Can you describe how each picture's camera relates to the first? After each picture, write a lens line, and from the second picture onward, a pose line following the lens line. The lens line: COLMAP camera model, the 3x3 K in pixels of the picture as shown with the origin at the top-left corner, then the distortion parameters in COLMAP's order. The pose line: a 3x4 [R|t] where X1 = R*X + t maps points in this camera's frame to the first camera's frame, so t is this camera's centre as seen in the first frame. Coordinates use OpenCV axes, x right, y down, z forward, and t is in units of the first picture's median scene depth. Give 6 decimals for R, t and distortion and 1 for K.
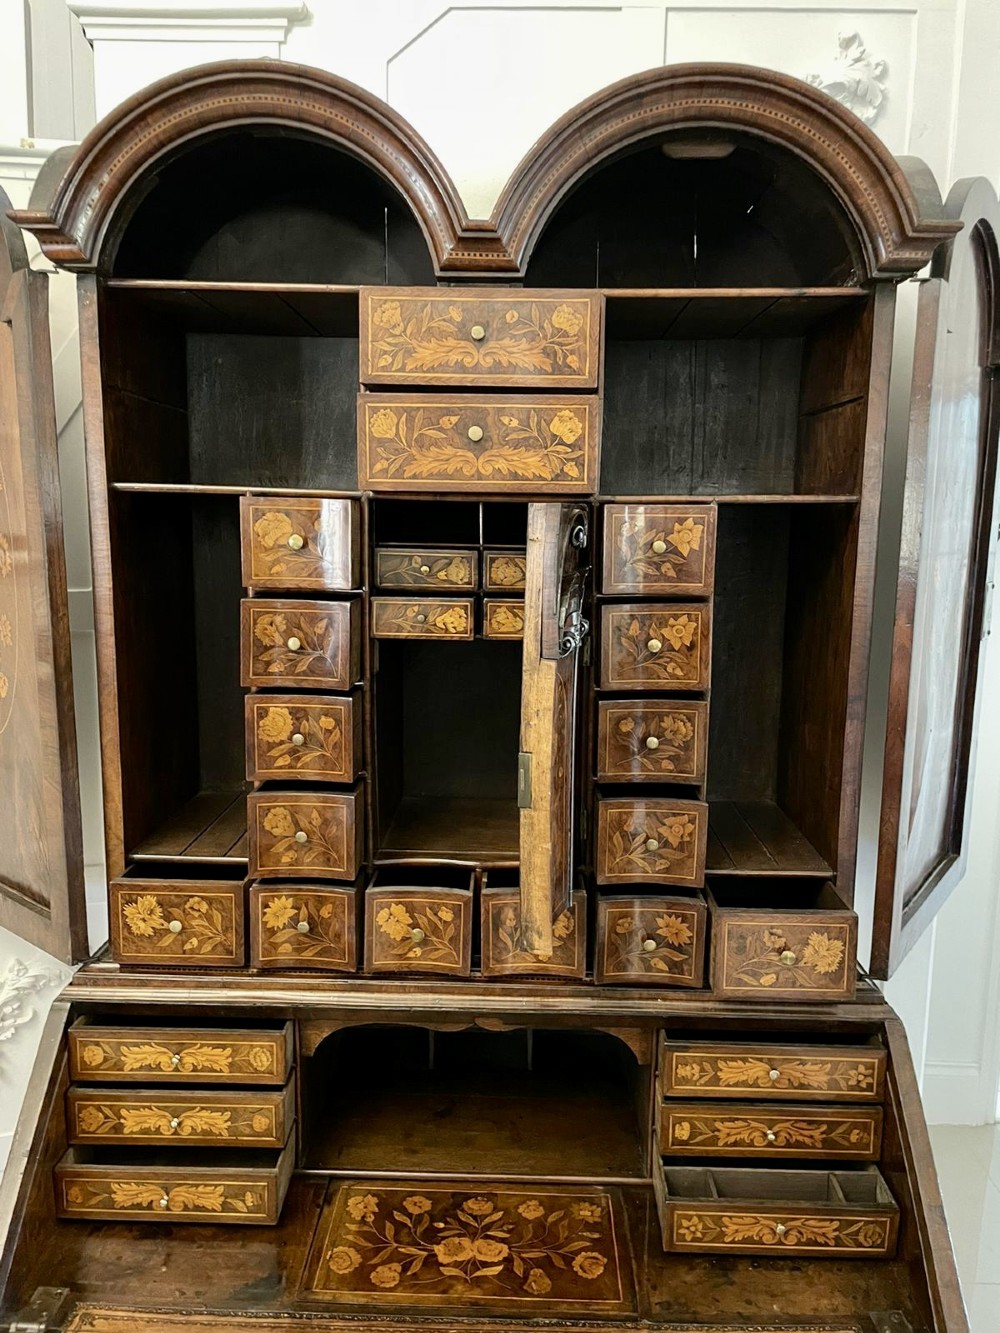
lens RADIAL K [[1012.4, 0, 484.3], [0, 1012.4, 664.7], [0, 0, 1]] dist [0.088390, -0.109568]
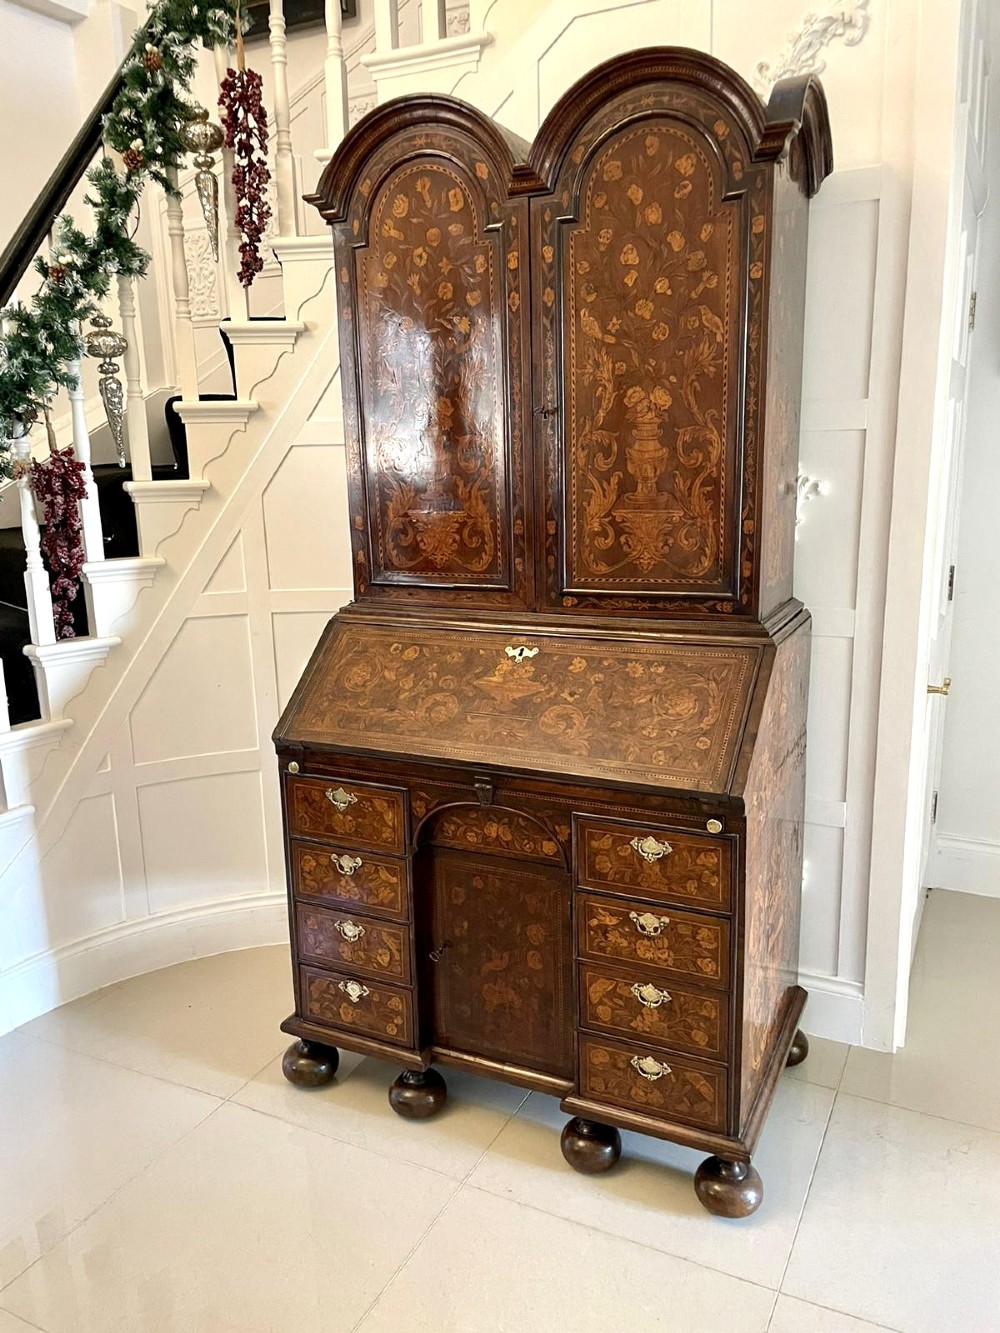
lens RADIAL K [[1012.4, 0, 487.0], [0, 1012.4, 668.8], [0, 0, 1]] dist [0.088390, -0.109568]
pose [[0.911220, 0.049625, -0.408920, 0.655760], [-0.022609, 0.997245, 0.070642, 0.290125], [0.411300, -0.055125, 0.909832, -0.638227]]
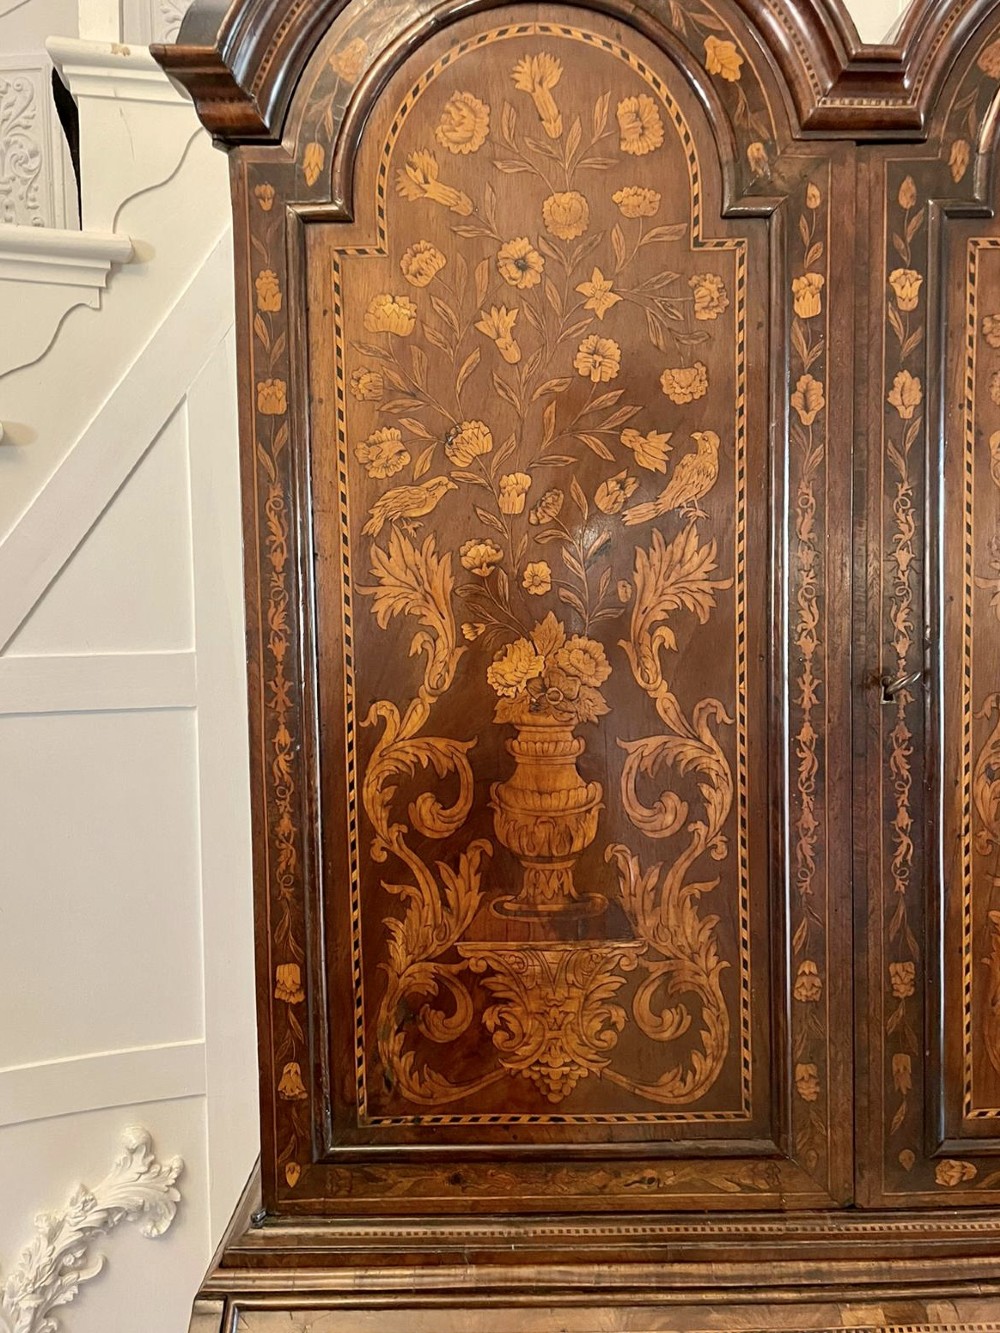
lens RADIAL K [[1012.4, 0, 498.1], [0, 1012.4, 664.8], [0, 0, 1]] dist [0.088390, -0.109568]
pose [[0.998492, -0.031740, 0.044793, -0.268338], [0.035860, 0.994889, -0.094397, 0.014796], [-0.041568, 0.095860, 0.994526, 0.361049]]
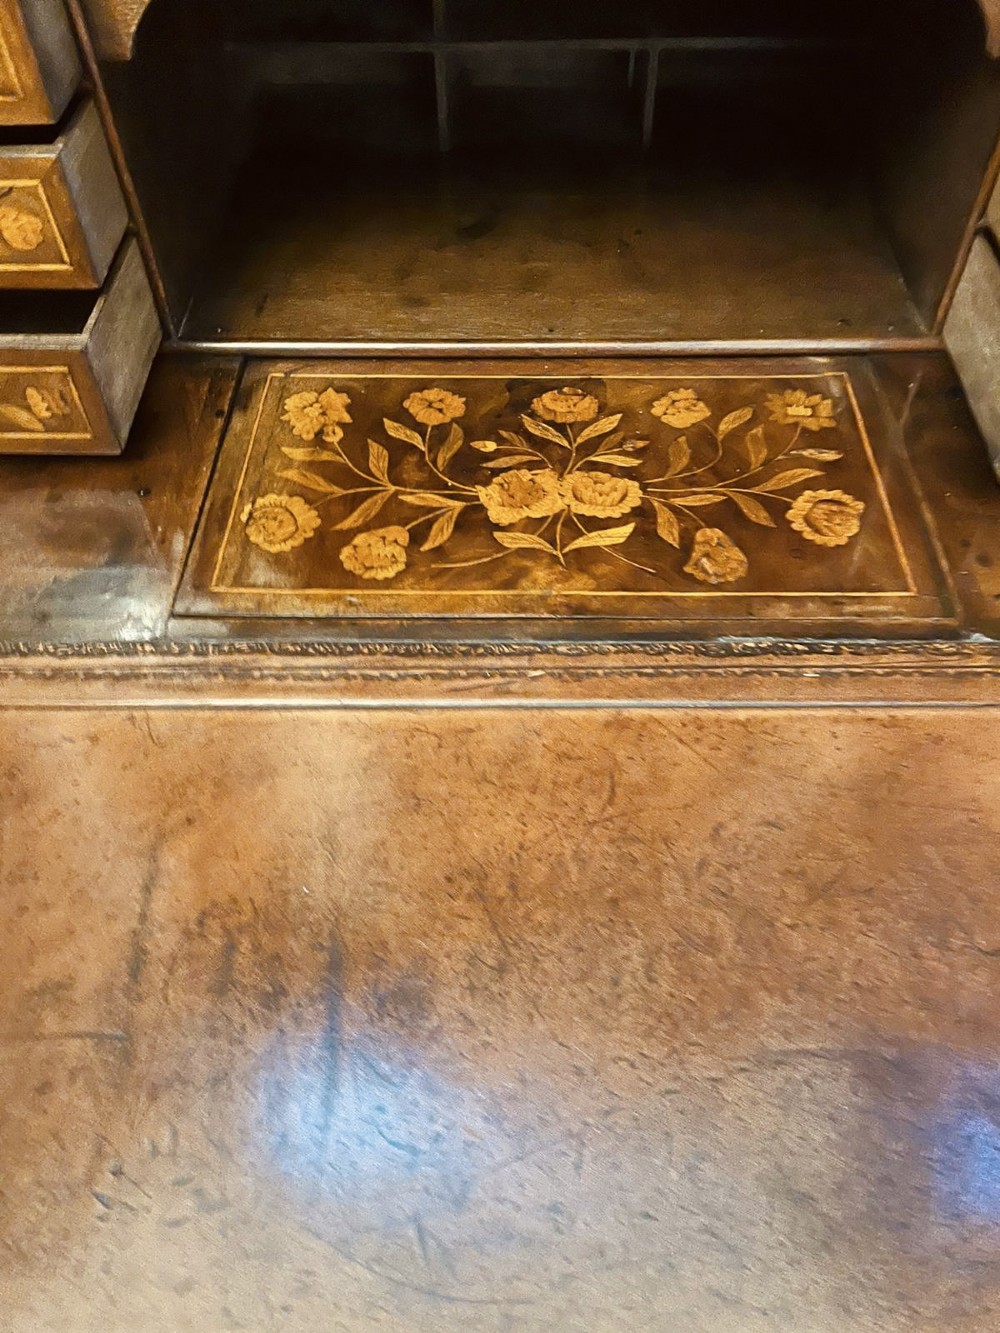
lens RADIAL K [[1012.4, 0, 499.7], [0, 1012.4, 660.5], [0, 0, 1]] dist [0.088390, -0.109568]
pose [[0.999619, -0.027497, -0.002411, -0.038996], [0.021894, 0.736664, 0.675905, 0.308841], [-0.016809, -0.675700, 0.736985, 0.601192]]
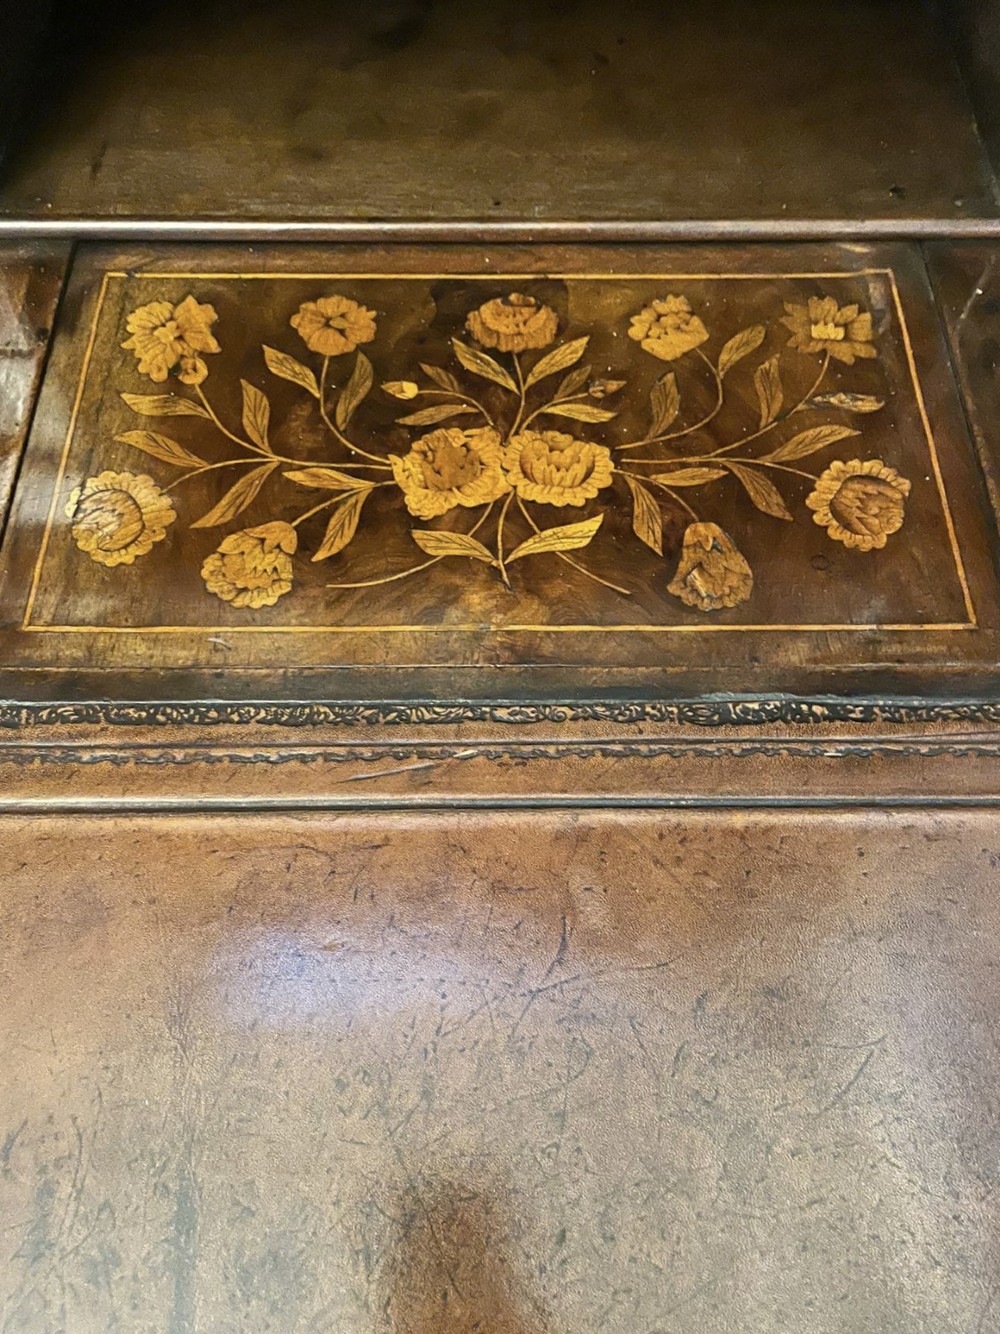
lens RADIAL K [[1013.1, 0, 500.2], [0, 1013.1, 662.2], [0, 0, 1]] dist [0.088390, -0.109568]
pose [[0.999215, -0.038028, 0.011073, -0.018969], [0.012937, 0.577606, 0.816213, 0.323638], [-0.037435, -0.815429, 0.577645, 0.733821]]
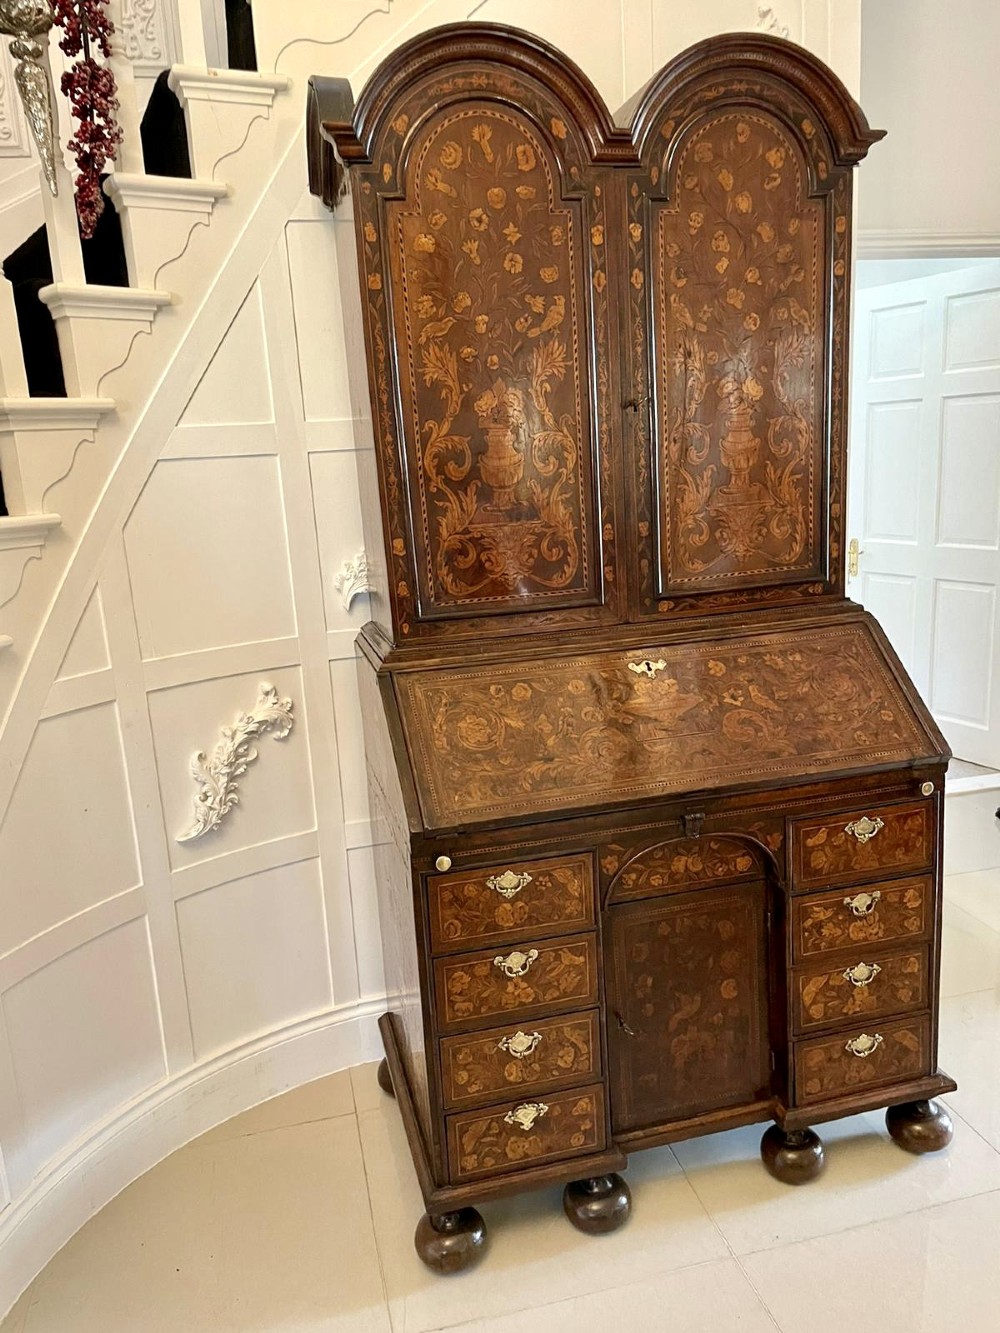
lens RADIAL K [[1012.4, 0, 501.7], [0, 1012.4, 670.8], [0, 0, 1]] dist [0.088390, -0.109568]
pose [[0.955825, -0.132257, 0.262501, -0.663032], [0.115986, 0.990292, 0.076614, 0.240879], [-0.270085, -0.042783, 0.961885, -0.491136]]
